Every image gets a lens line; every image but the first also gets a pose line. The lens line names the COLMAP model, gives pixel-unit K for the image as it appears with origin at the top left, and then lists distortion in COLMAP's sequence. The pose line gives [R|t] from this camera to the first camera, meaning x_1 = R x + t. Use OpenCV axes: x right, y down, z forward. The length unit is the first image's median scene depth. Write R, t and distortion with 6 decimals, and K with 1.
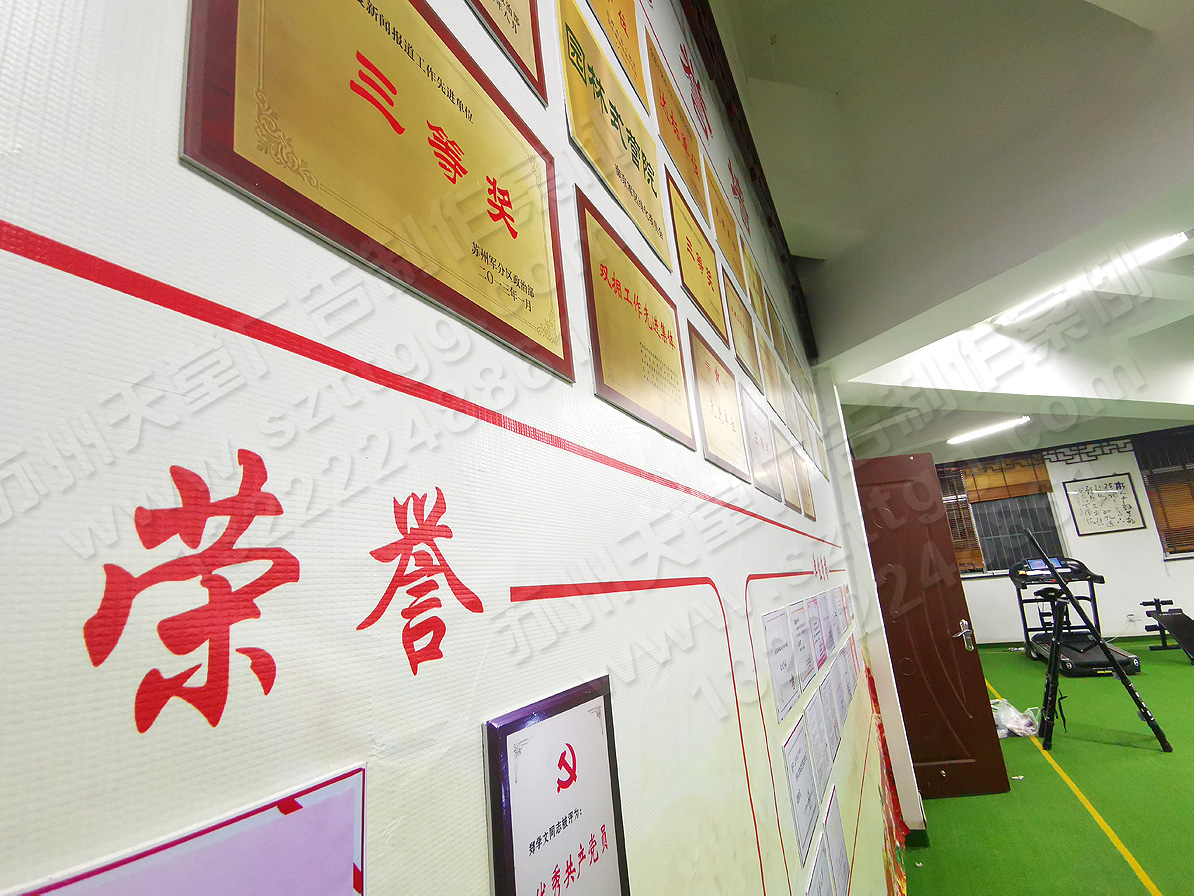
lens RADIAL K [[636.2, 0, 593.7], [0, 636.2, 442.1], [0, 0, 1]] dist [-0.019960, 0.040980]
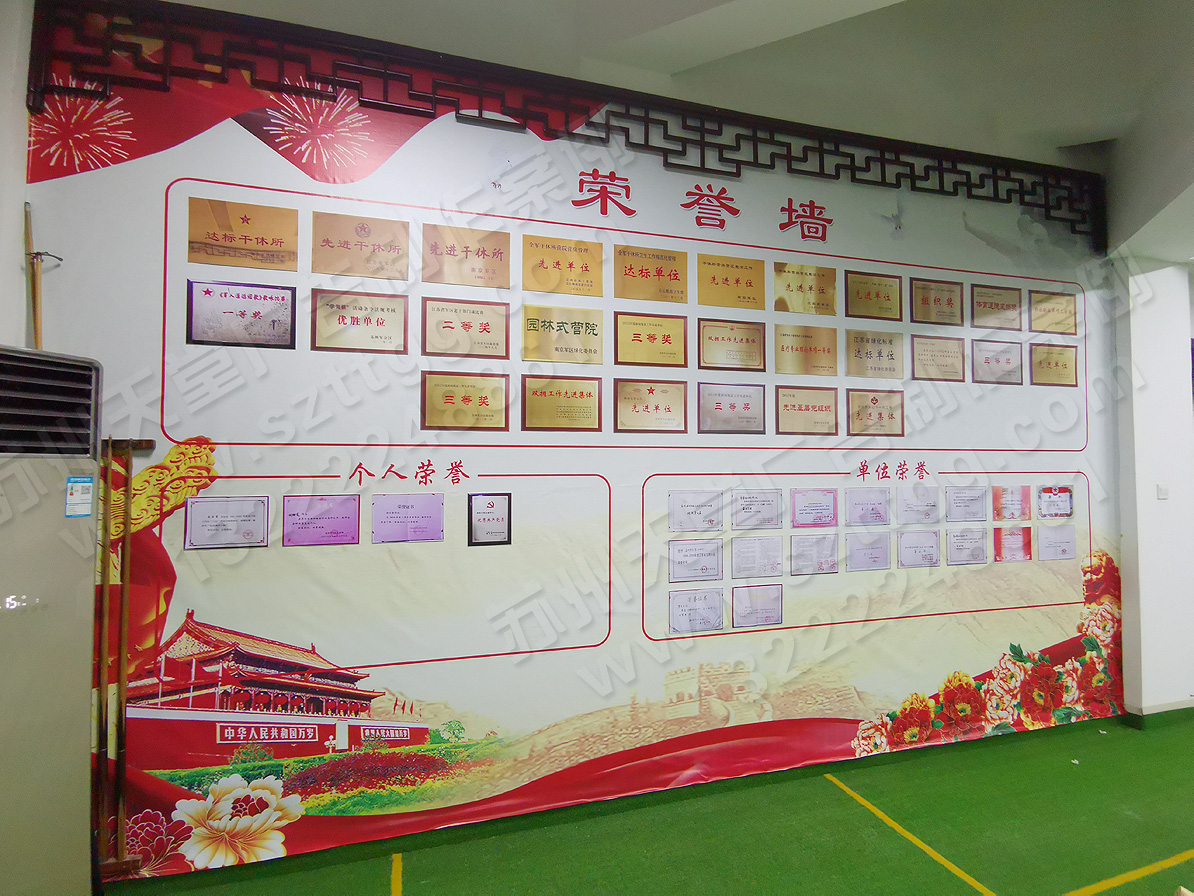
lens RADIAL K [[636.2, 0, 593.7], [0, 636.2, 442.1], [0, 0, 1]] dist [-0.019960, 0.040980]
pose [[0.671892, 0.074153, -0.736928, 2.501309], [0.112745, 0.973140, 0.200717, -0.576890], [0.732018, -0.217945, 0.645484, -1.014461]]
